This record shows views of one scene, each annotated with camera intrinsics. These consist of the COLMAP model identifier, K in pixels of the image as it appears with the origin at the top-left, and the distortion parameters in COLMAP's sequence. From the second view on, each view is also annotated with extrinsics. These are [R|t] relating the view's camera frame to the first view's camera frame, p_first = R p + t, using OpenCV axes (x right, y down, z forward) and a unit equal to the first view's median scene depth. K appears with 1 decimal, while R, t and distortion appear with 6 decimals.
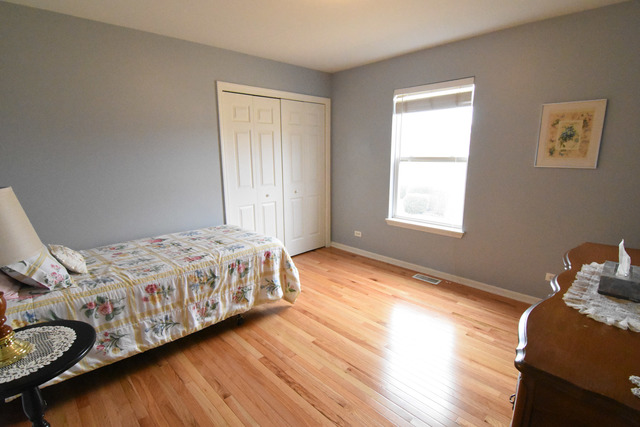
lens RADIAL K [[310.4, 0, 315.4], [0, 310.4, 215.2], [0, 0, 1]] dist [-0.004610, -0.011201]
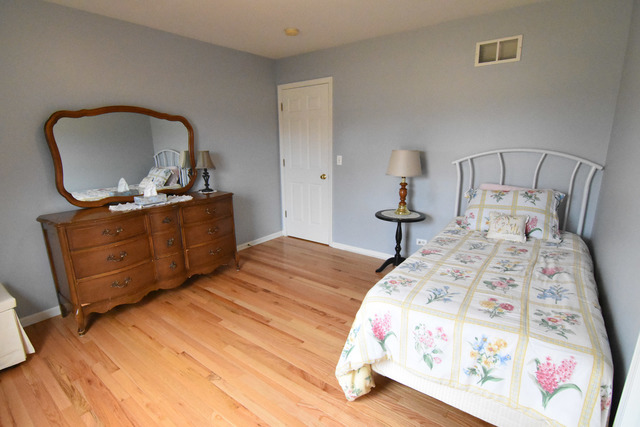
lens RADIAL K [[310.4, 0, 315.4], [0, 310.4, 215.2], [0, 0, 1]] dist [-0.004610, -0.011201]
pose [[-0.987377, 0.062742, -0.145429, 0.064660], [-0.004285, 0.907277, 0.420512, -0.324076], [0.158328, 0.415828, -0.895556, 1.608424]]
